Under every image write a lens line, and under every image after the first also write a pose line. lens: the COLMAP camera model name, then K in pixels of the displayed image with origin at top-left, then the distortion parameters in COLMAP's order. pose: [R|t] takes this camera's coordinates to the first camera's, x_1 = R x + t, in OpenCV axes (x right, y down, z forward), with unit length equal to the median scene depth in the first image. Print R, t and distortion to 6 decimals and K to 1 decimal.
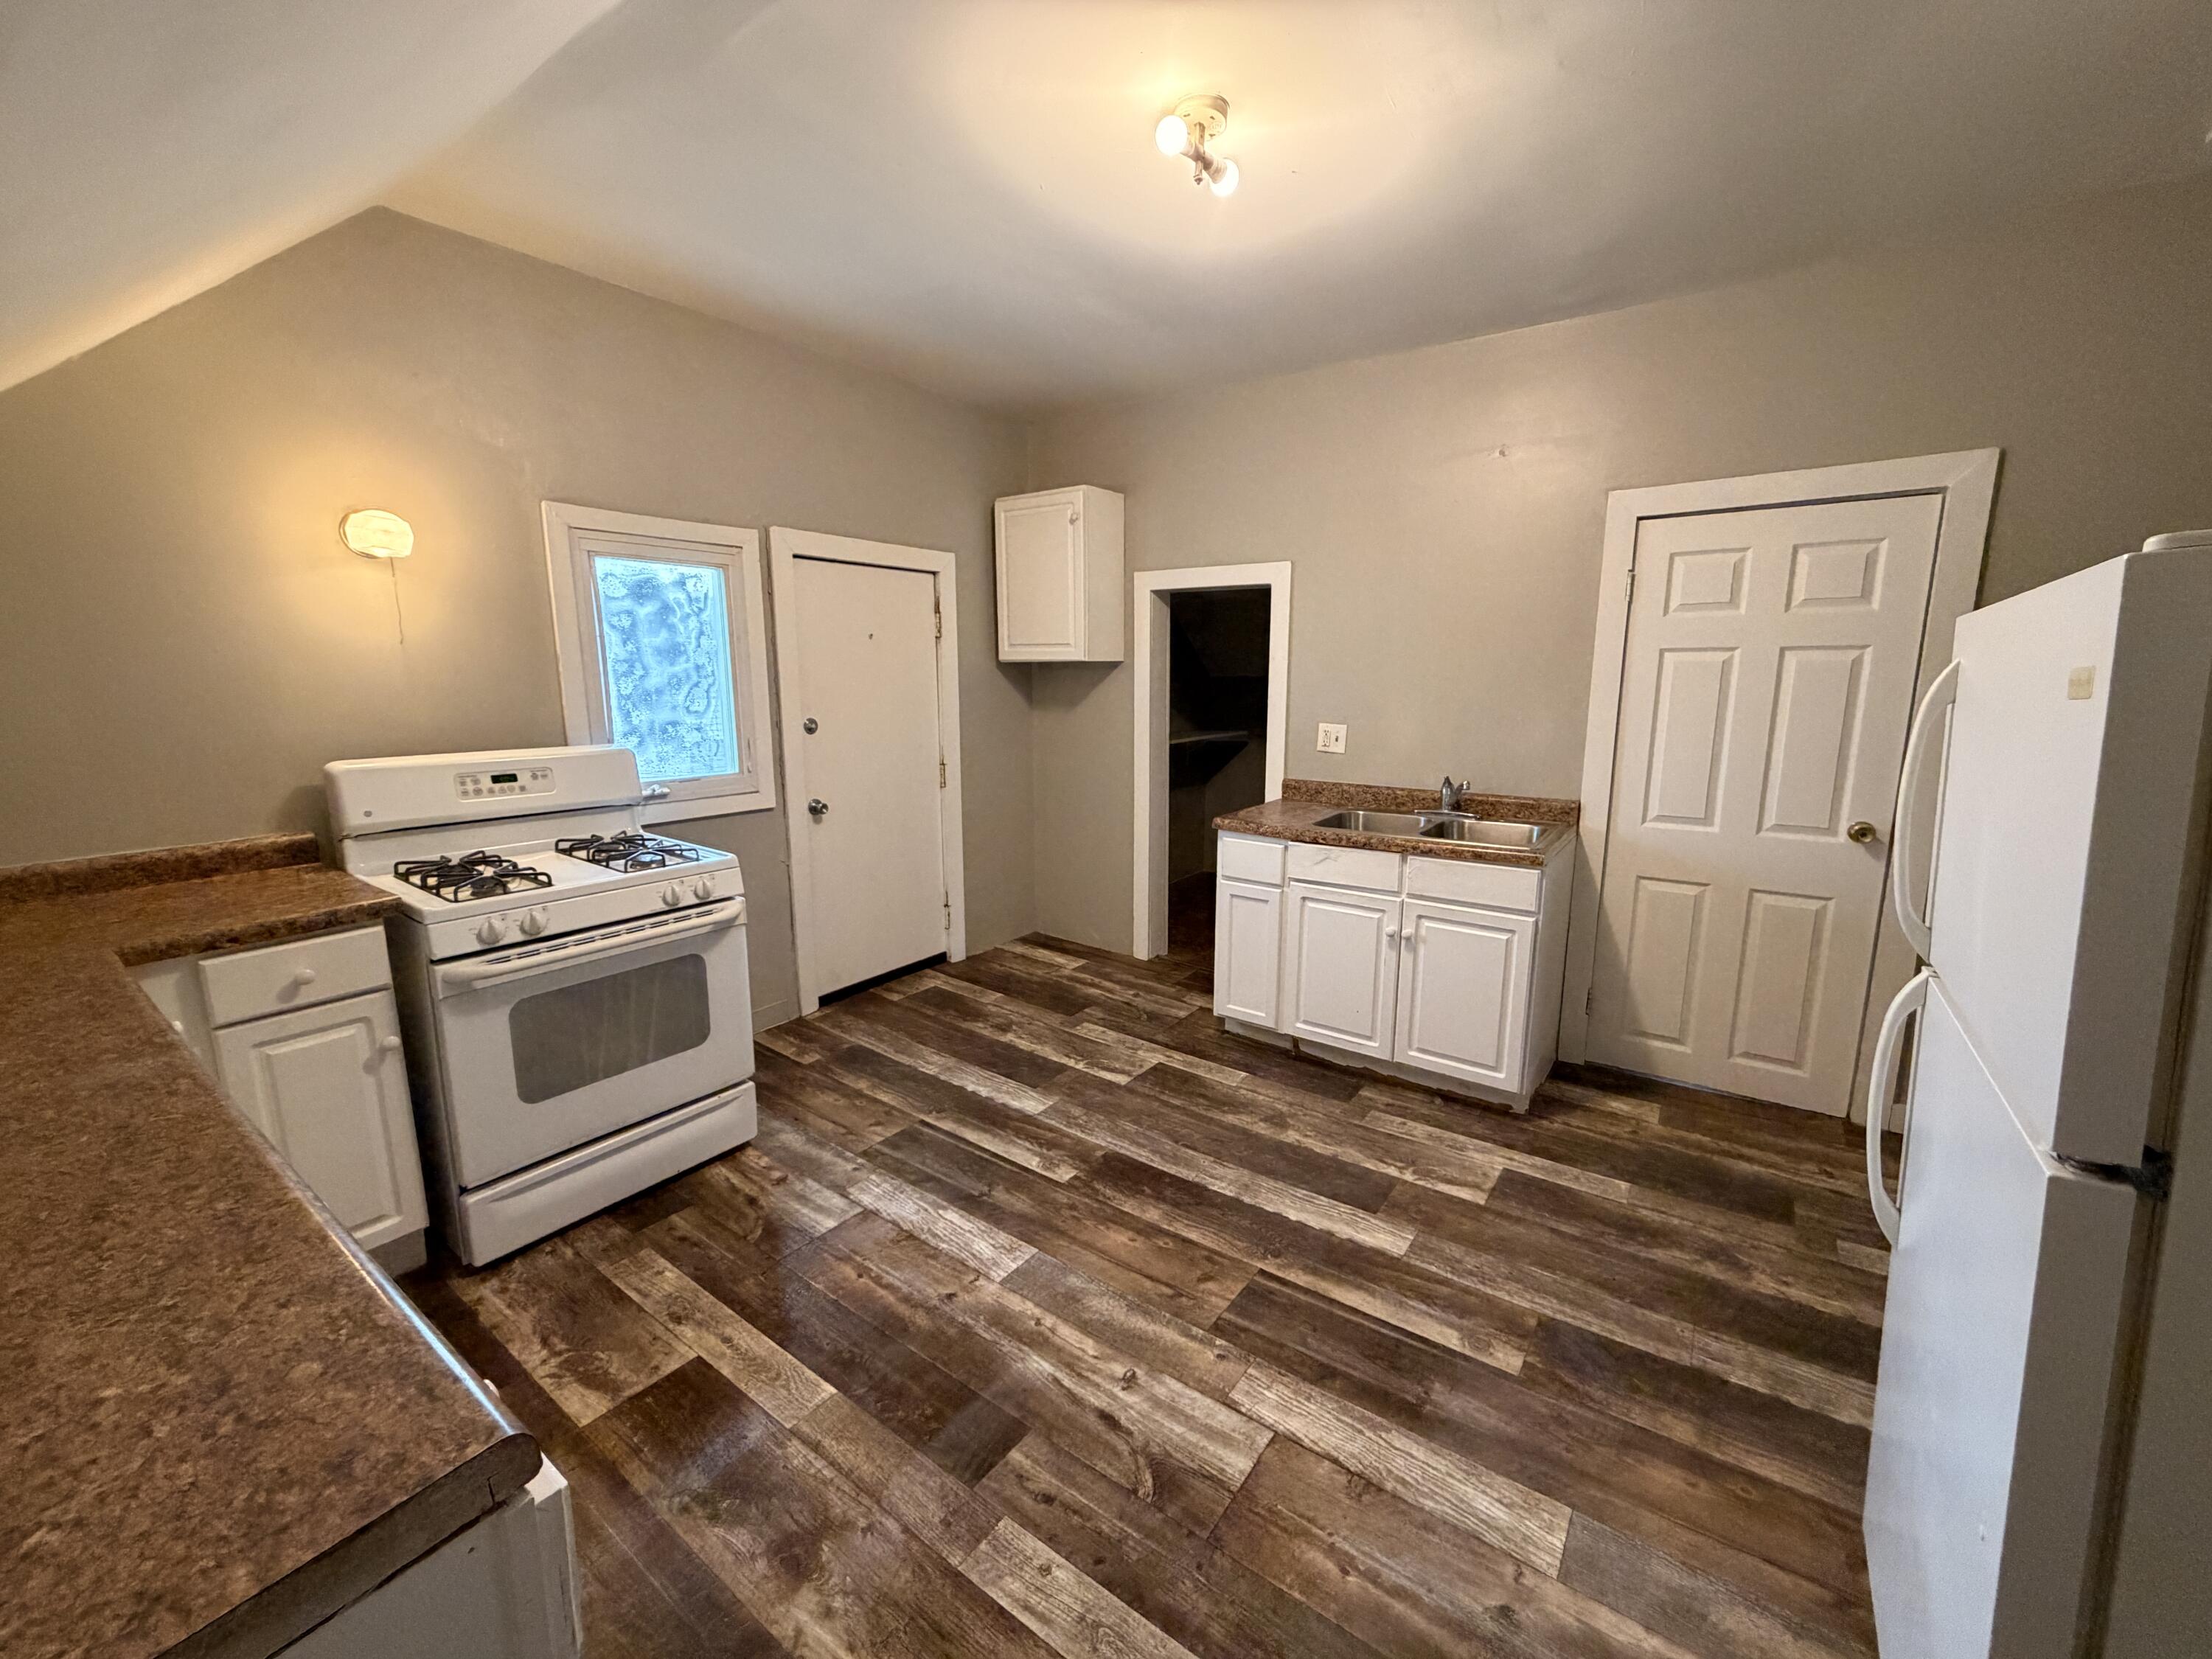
lens RADIAL K [[874.9, 0, 1101.0], [0, 874.9, 832.0], [0, 0, 1]] dist [-0.009402, -0.000183]
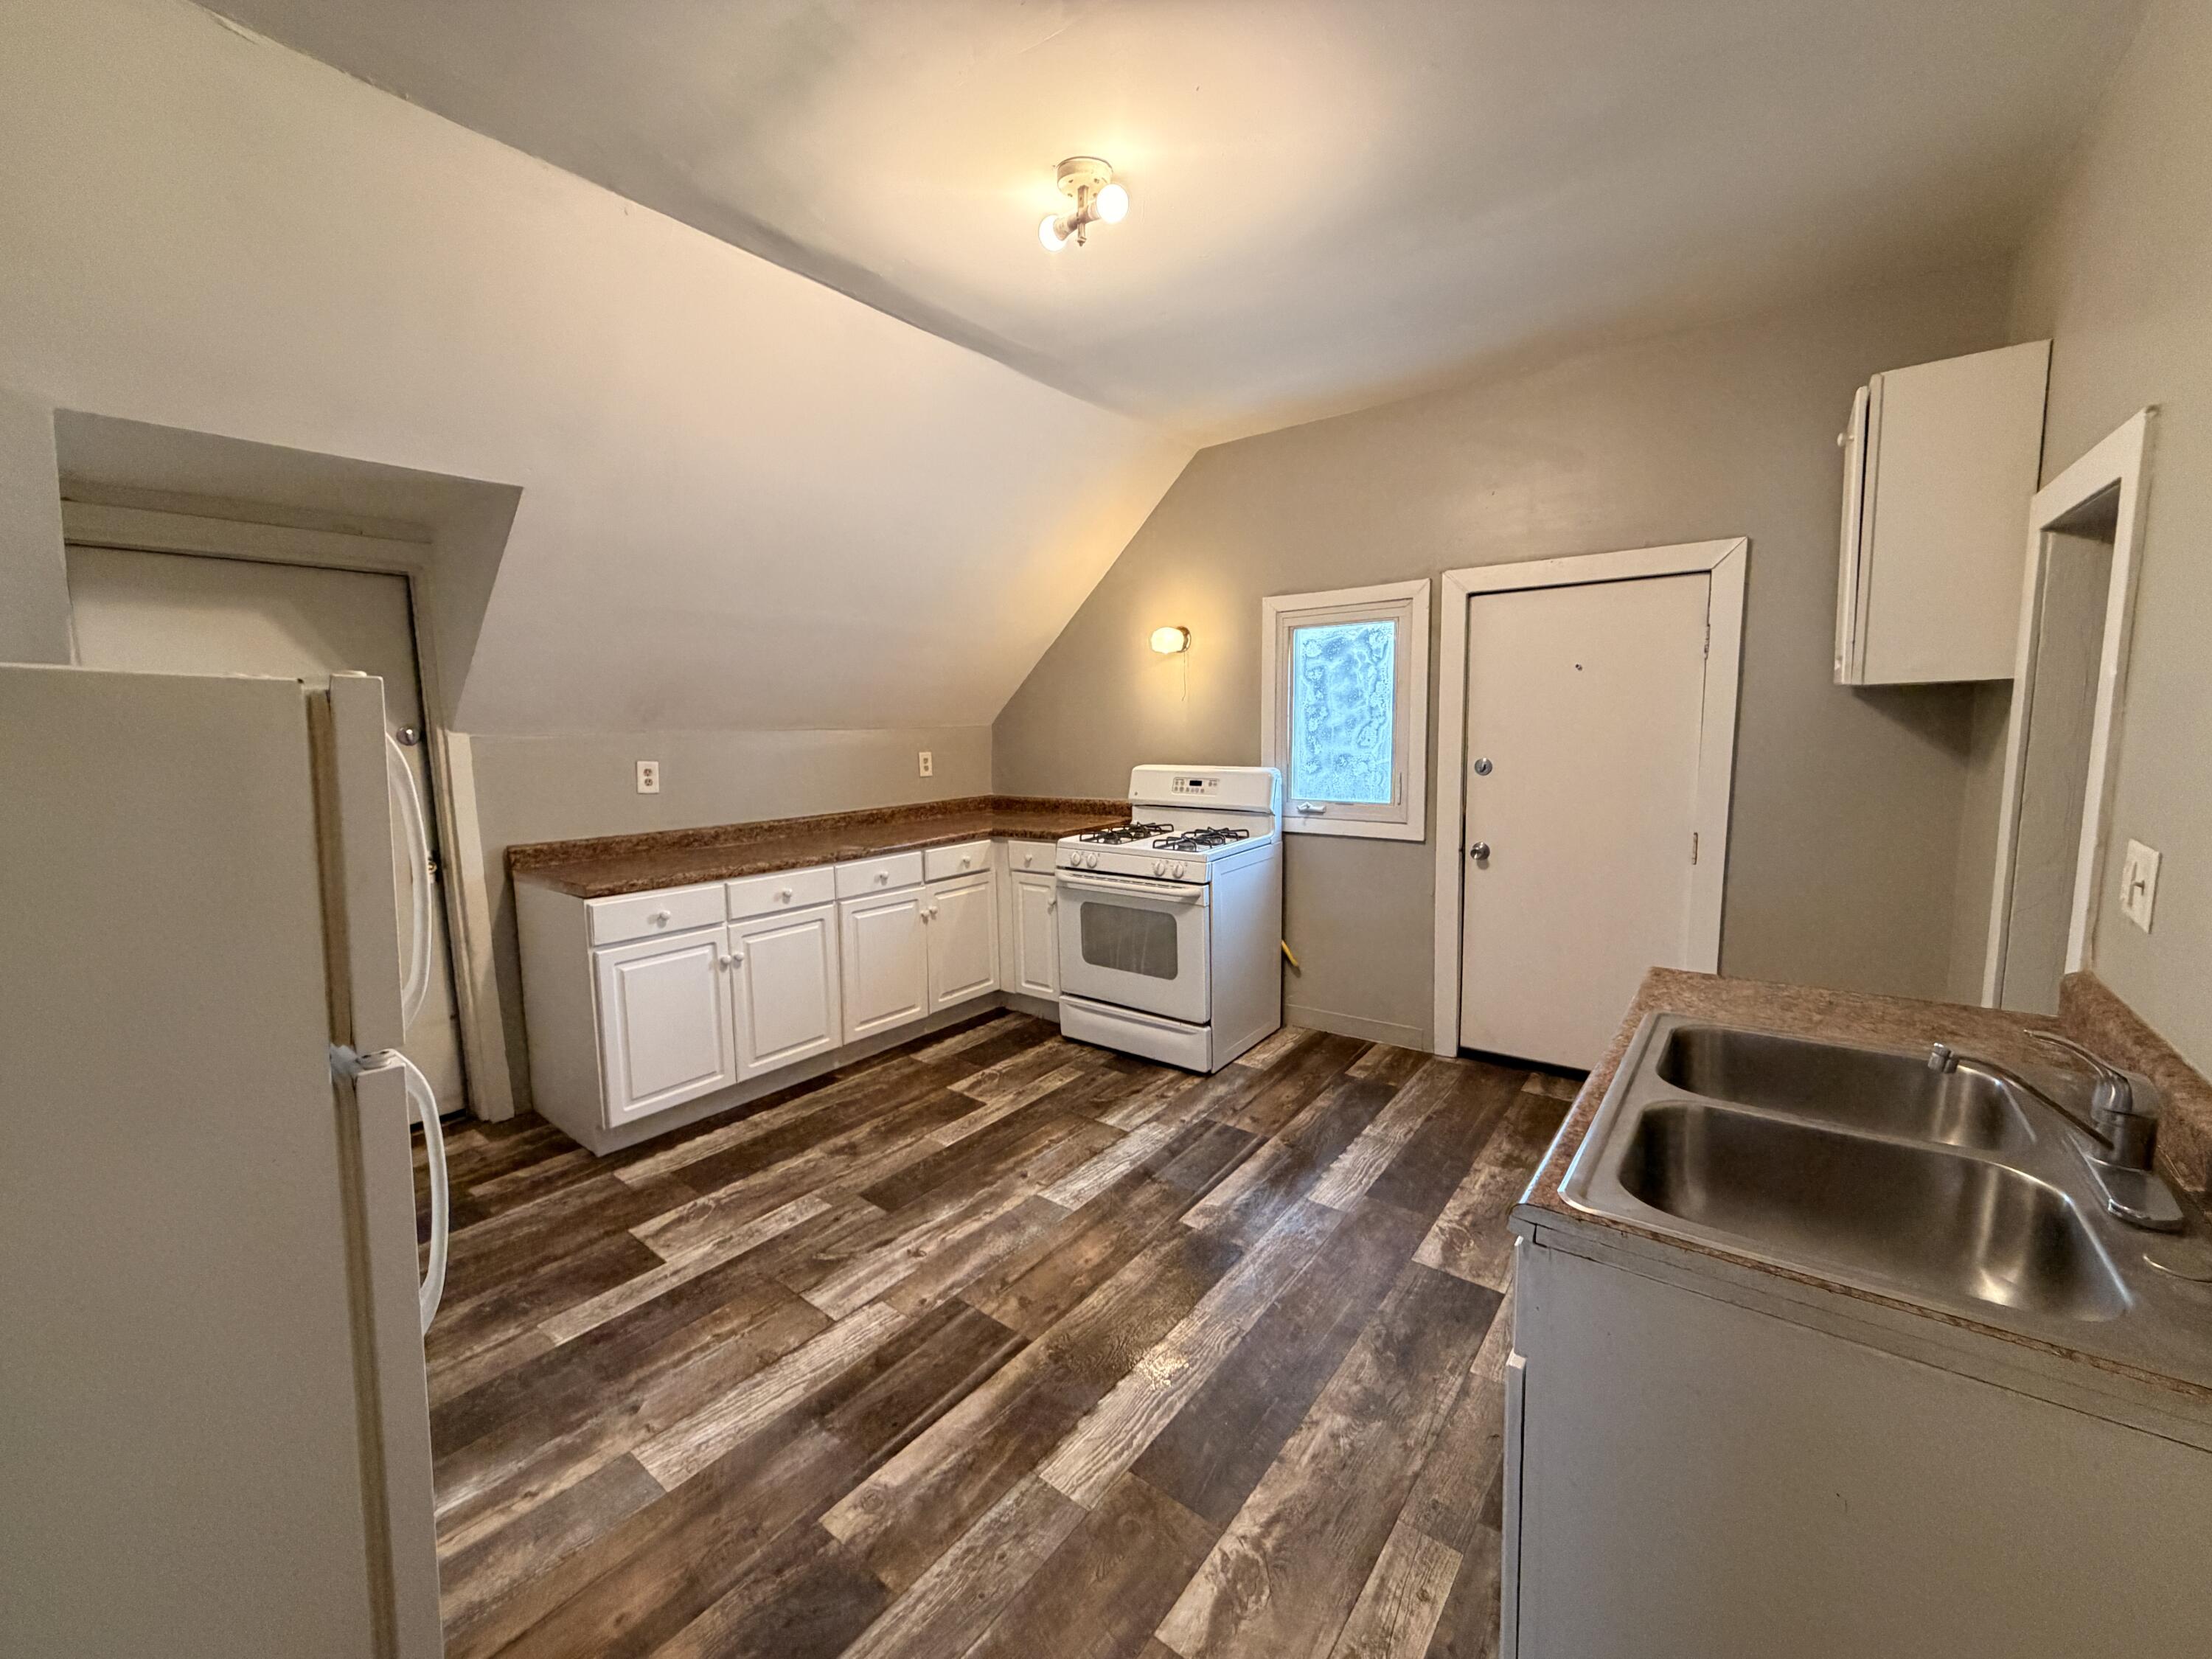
lens RADIAL K [[874.9, 0, 1101.0], [0, 874.9, 832.0], [0, 0, 1]] dist [-0.009402, -0.000183]
pose [[-0.025248, 0.129887, -0.991207, 1.021113], [-0.159130, 0.978359, 0.132257, -0.177087], [0.986935, 0.161070, -0.004033, 0.957773]]
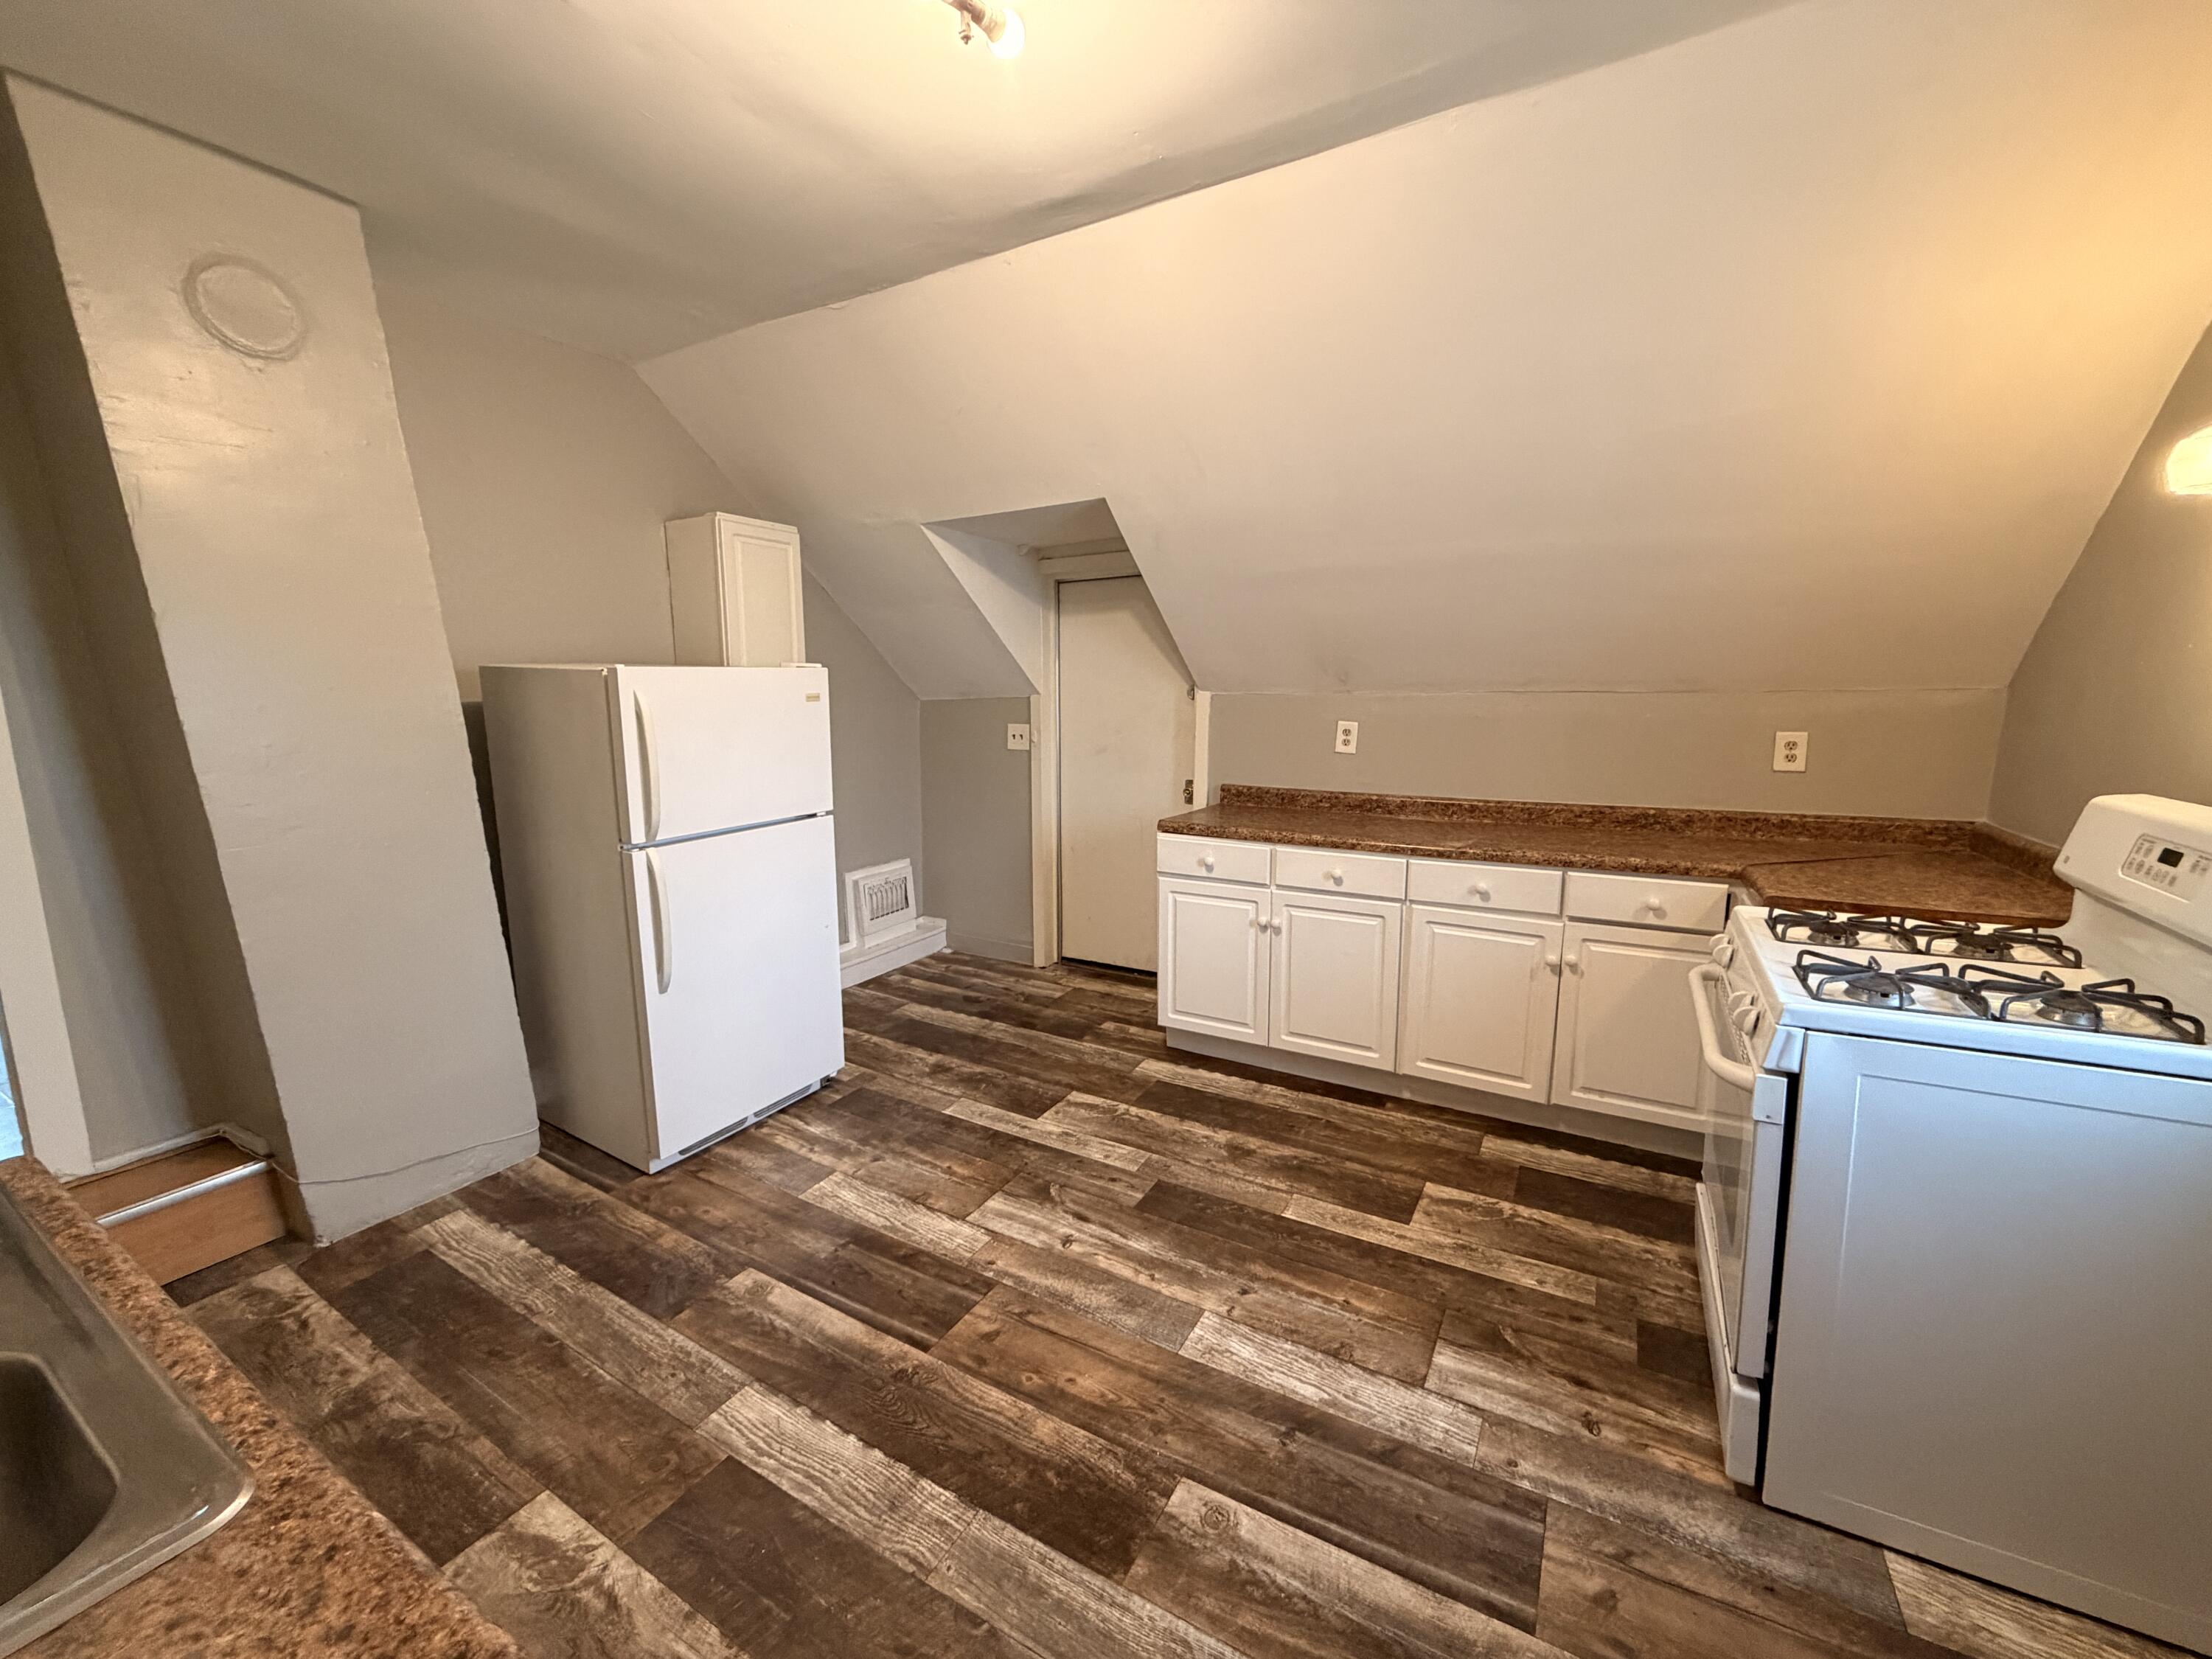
lens RADIAL K [[880.0, 0, 1106.0], [0, 880.0, 829.5], [0, 0, 1]] dist [-0.002426, -0.000313]
pose [[-0.994169, 0.028119, -0.104103, 0.076068], [-0.007170, 0.946028, 0.324006, -0.292976], [0.107595, 0.322863, -0.940310, 1.643650]]
